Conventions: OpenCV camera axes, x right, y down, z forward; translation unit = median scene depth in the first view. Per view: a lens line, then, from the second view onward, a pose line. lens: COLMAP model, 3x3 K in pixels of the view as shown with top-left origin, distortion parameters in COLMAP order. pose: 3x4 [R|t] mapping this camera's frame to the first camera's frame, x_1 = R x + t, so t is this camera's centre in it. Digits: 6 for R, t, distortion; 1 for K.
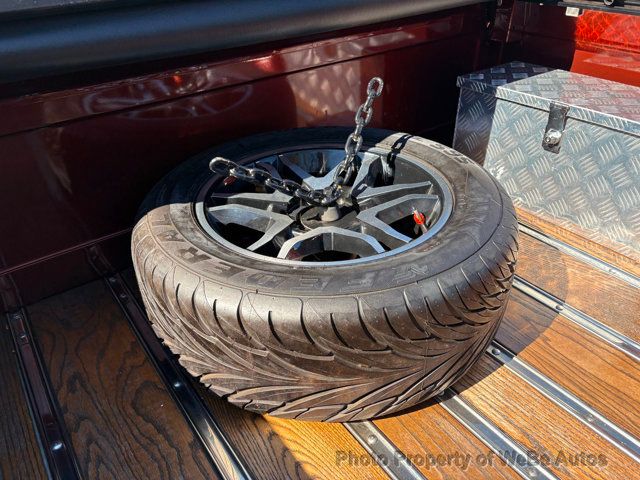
lens RADIAL K [[481.9, 0, 320.0], [0, 481.9, 240.0], [0, 0, 1]] dist [0.016814, -0.007468]
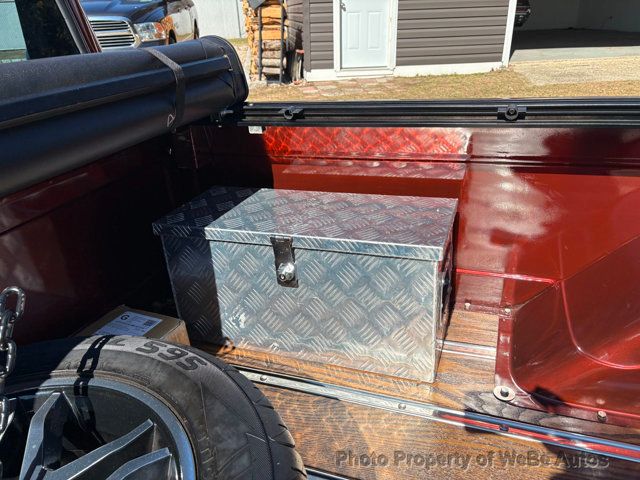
lens RADIAL K [[481.9, 0, 320.0], [0, 481.9, 240.0], [0, 0, 1]] dist [0.016814, -0.007468]
pose [[0.827458, -0.264054, 0.495569, 0.132076], [0.348417, 0.933537, -0.084341, -0.174726], [-0.440362, 0.242454, 0.864464, 0.241751]]
